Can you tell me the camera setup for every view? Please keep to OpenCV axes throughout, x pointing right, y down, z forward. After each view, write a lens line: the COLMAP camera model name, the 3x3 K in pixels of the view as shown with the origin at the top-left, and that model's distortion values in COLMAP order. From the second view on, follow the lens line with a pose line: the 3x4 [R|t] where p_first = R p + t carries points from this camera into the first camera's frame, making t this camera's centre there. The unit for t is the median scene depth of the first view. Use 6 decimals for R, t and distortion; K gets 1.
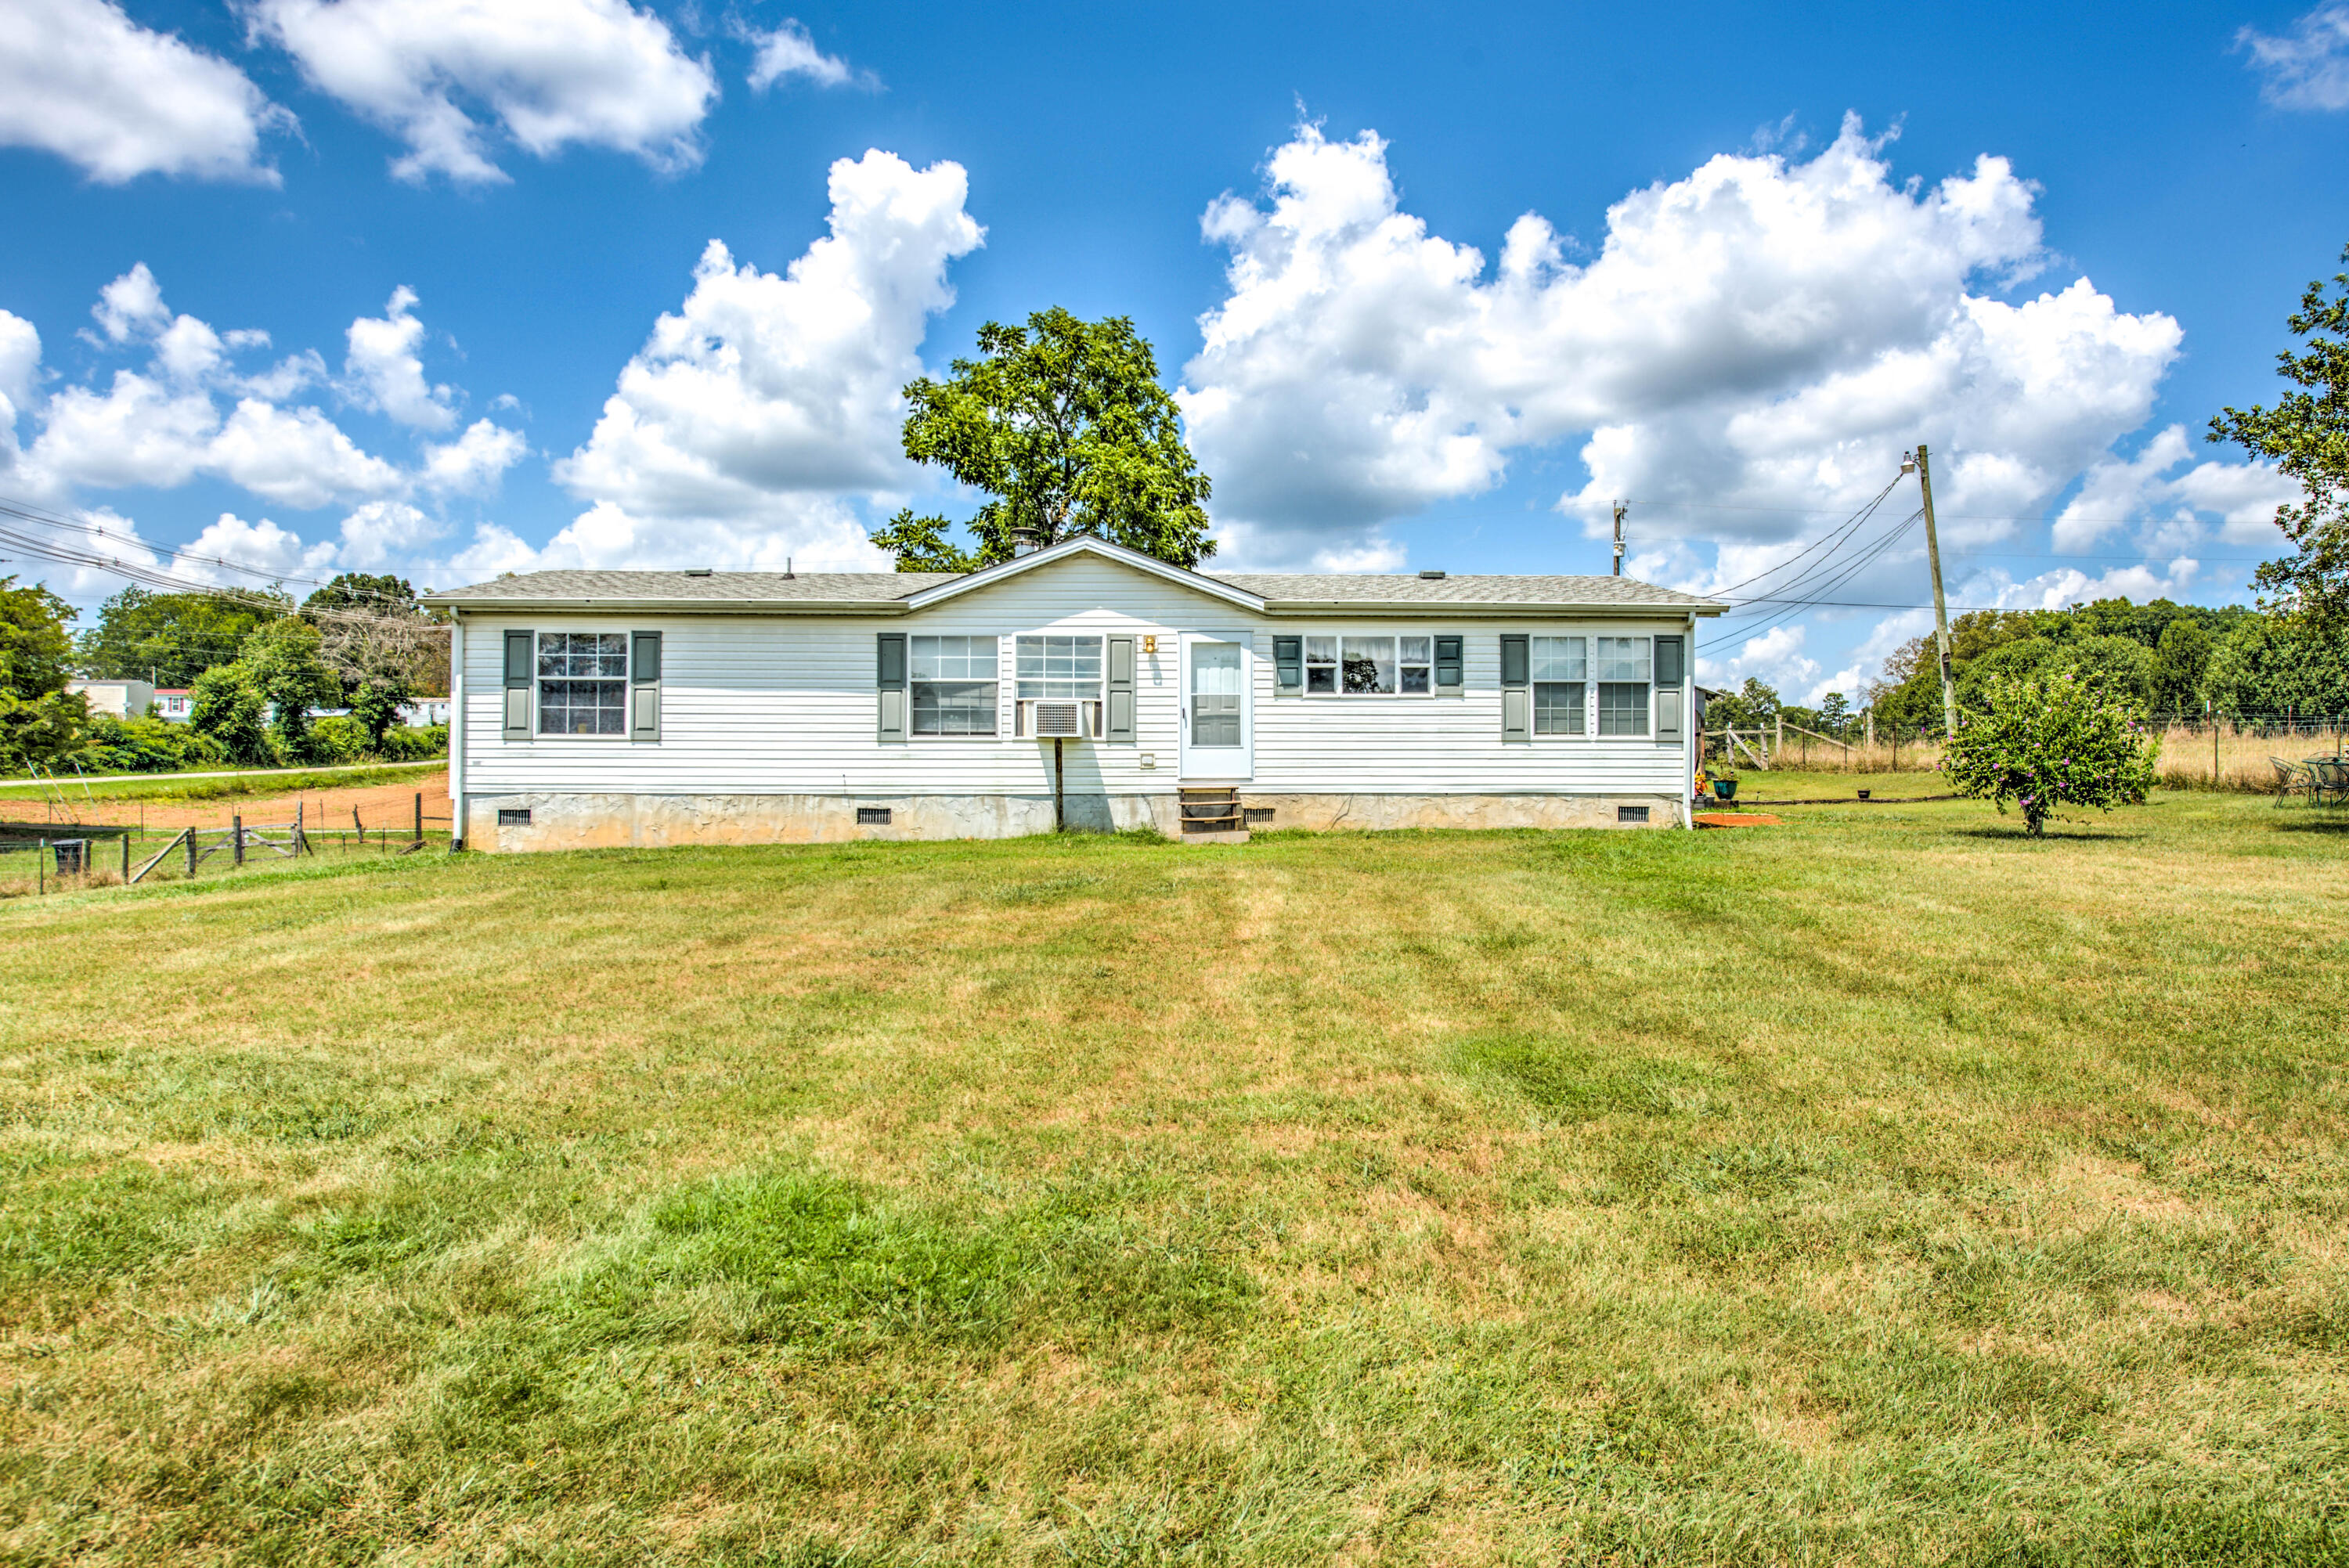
lens RADIAL K [[1536.5, 0, 1173.8], [0, 1536.5, 783.5], [0, 0, 1]] dist [0.000151, -0.000658]
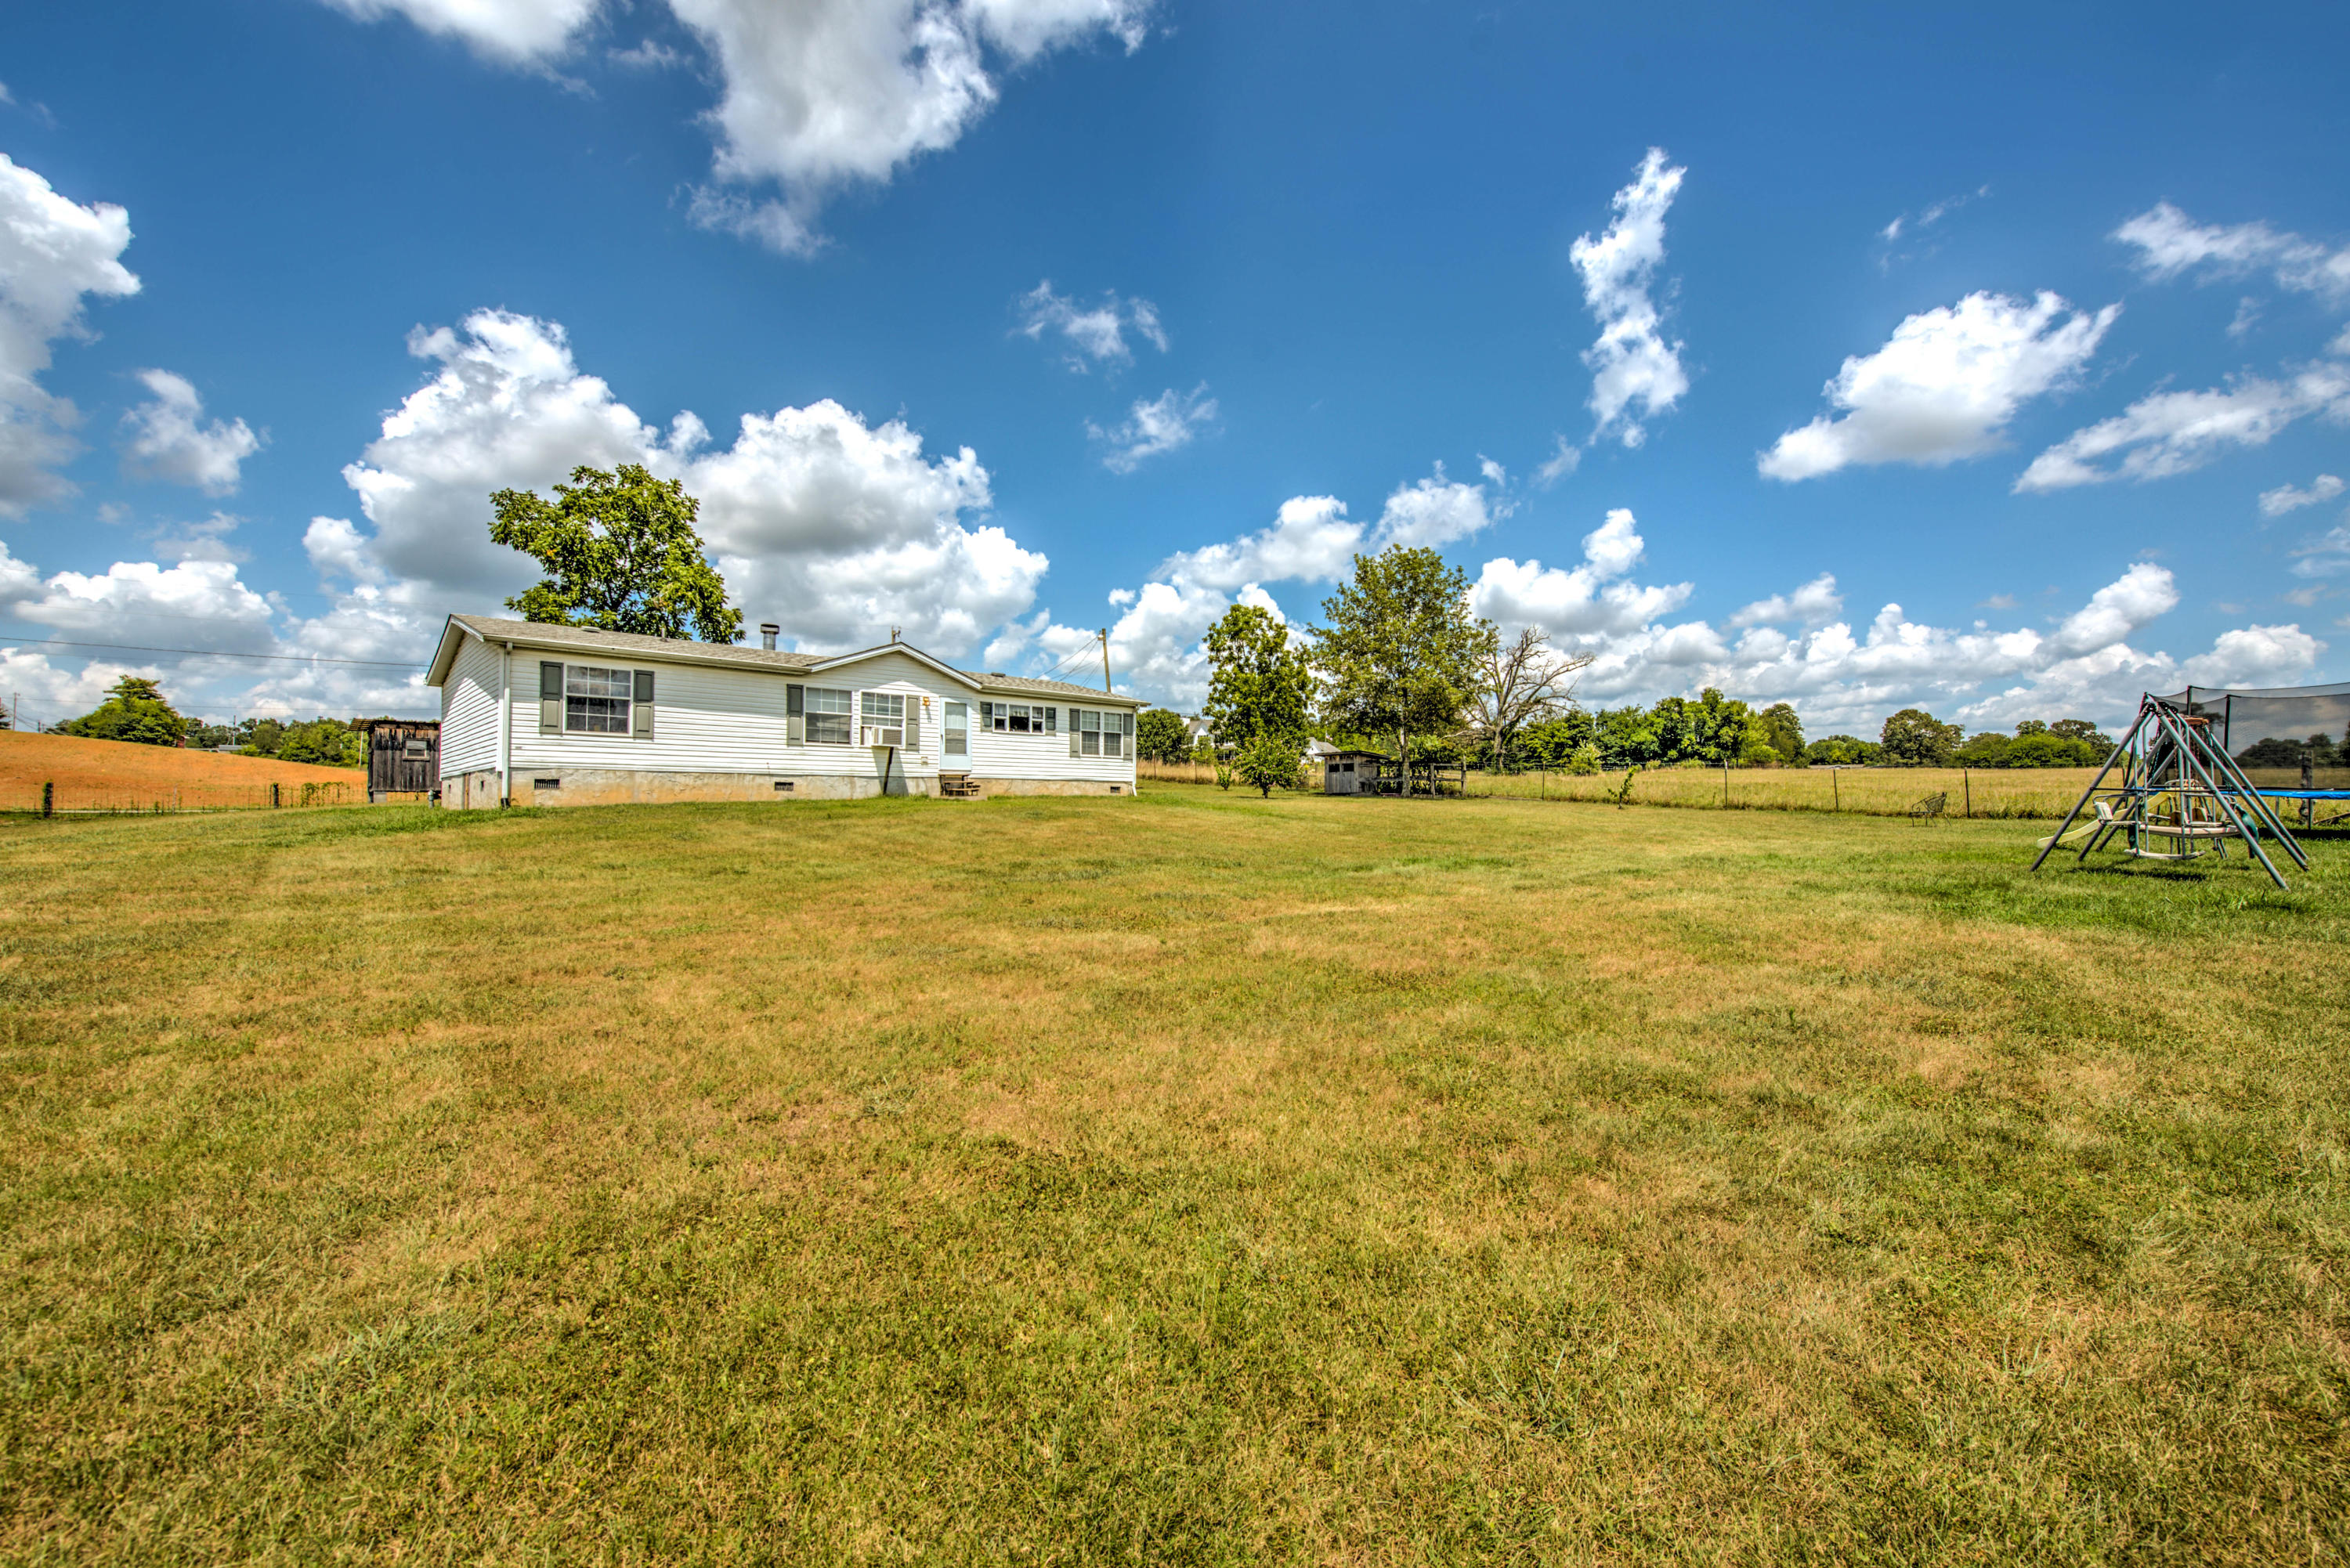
lens RADIAL K [[928.2, 0, 1178.4], [0, 928.2, 792.4], [0, 0, 1]] dist [-0.000162, -0.000724]
pose [[0.742208, 0.008271, 0.670118, -0.575657], [-0.011041, 0.999939, -0.000114, 0.023360], [-0.670078, -0.007314, 0.742254, -0.107888]]
